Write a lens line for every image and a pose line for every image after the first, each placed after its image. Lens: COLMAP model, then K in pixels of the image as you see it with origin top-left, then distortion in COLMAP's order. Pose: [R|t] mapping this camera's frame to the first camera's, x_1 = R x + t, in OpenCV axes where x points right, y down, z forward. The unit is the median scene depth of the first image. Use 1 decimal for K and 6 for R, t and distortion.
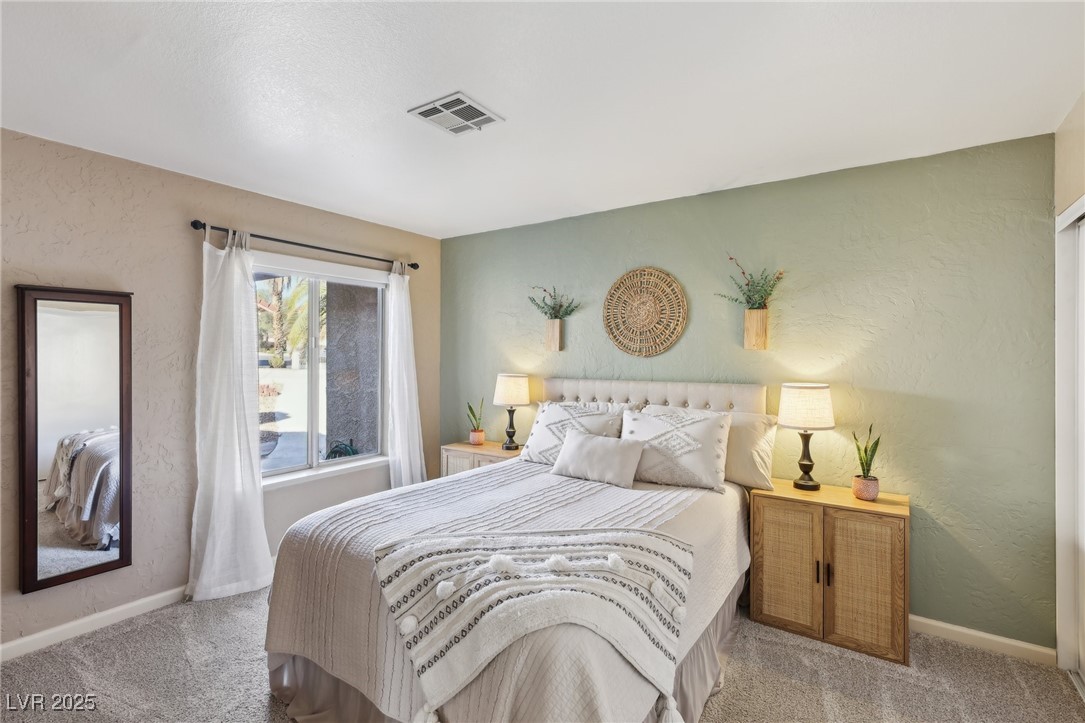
lens RADIAL K [[515.6, 0, 543.2], [0, 515.6, 357.8], [0, 0, 1]] dist [-0.003403, 0.002091]
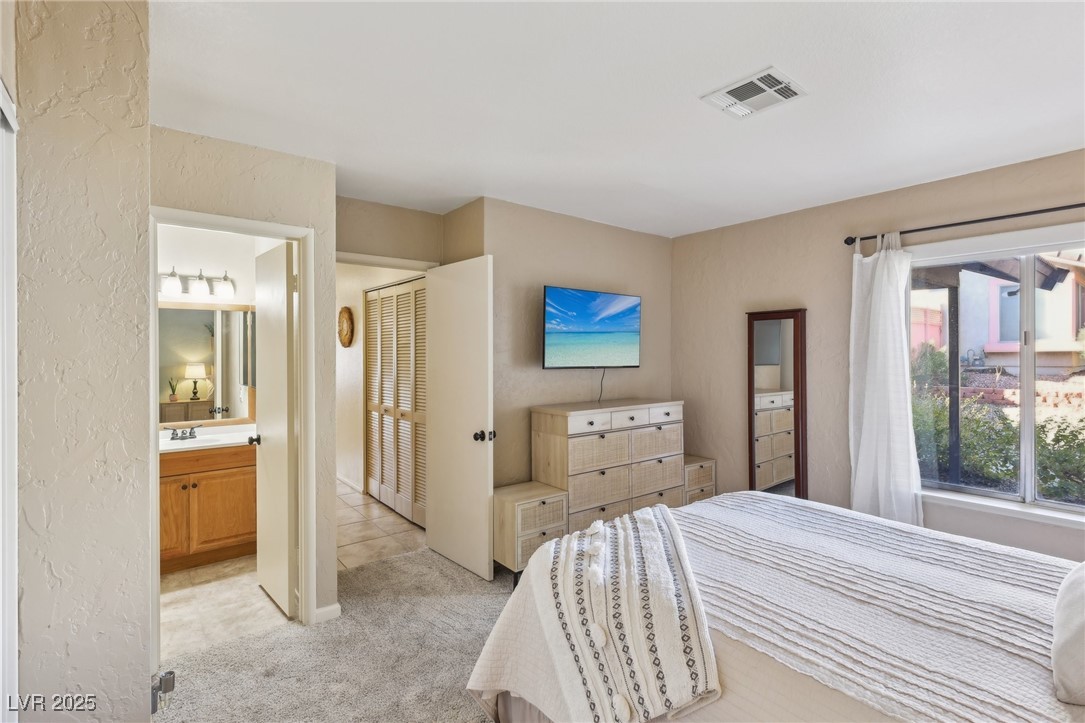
lens RADIAL K [[515.6, 0, 543.2], [0, 515.6, 355.7], [0, 0, 1]] dist [-0.003403, 0.002091]
pose [[-0.291562, 0.005019, -0.956539, 0.746812], [-0.004940, 0.999965, 0.006753, -0.008668], [0.956539, 0.006695, -0.291527, 0.825863]]
